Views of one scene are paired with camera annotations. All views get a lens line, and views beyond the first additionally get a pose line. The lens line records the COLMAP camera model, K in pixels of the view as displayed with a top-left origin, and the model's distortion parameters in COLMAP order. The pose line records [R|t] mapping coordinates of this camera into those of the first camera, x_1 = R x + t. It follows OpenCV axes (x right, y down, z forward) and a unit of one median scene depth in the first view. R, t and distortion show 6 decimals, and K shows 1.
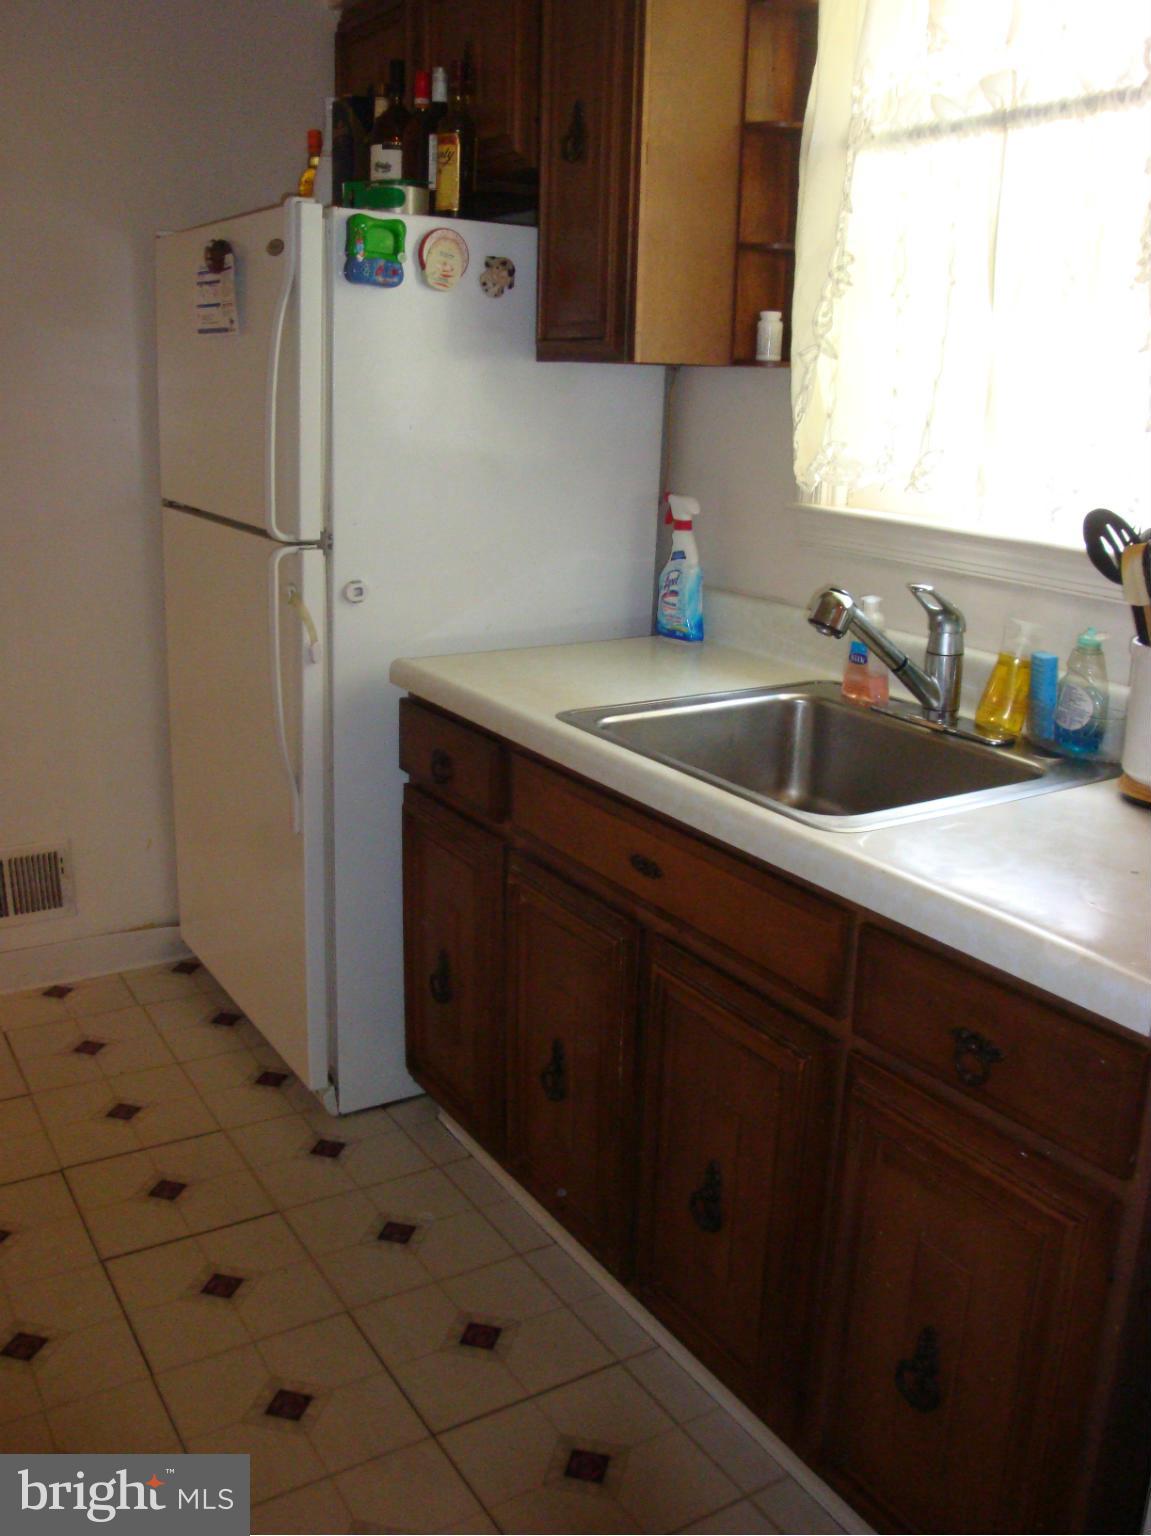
lens RADIAL K [[1396.3, 0, 575.5], [0, 1396.3, 768.0], [0, 0, 1]] dist [-0.085064, 0.027213]
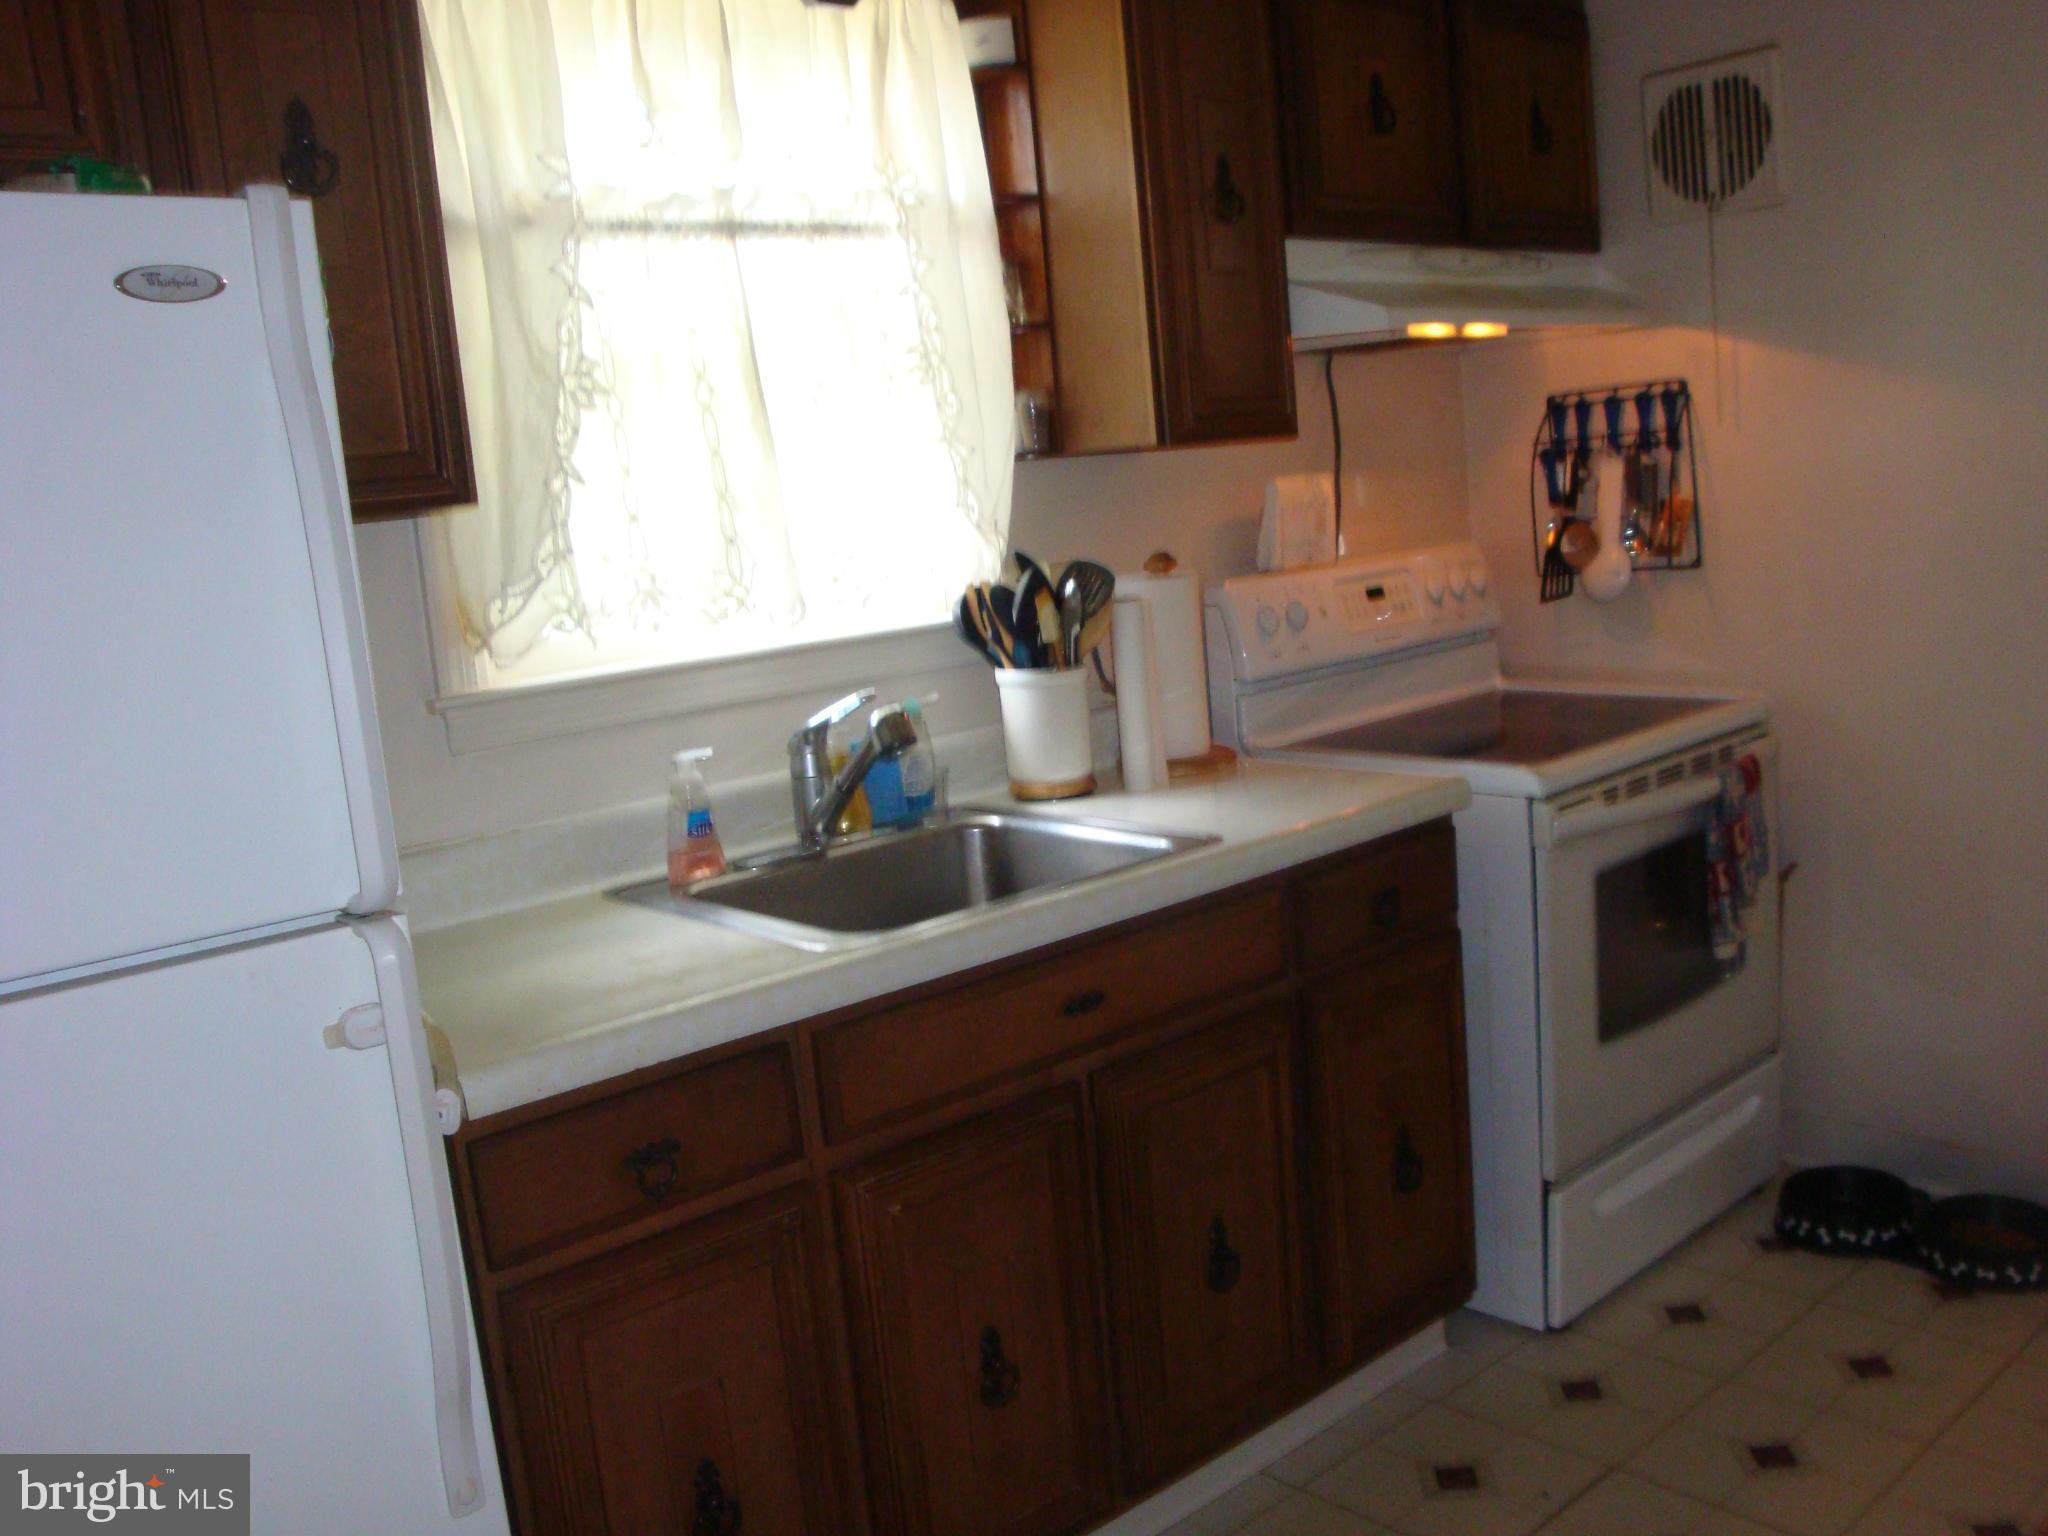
lens RADIAL K [[1861.7, 0, 1024.0], [0, 1861.7, 768.0], [0, 0, 1]] dist [-0.085064, 0.027213]
pose [[-0.201191, -0.160958, 0.966237, -1.055155], [0.342476, 0.912597, 0.223333, -0.342437], [-0.917732, 0.375846, -0.128482, 1.107738]]
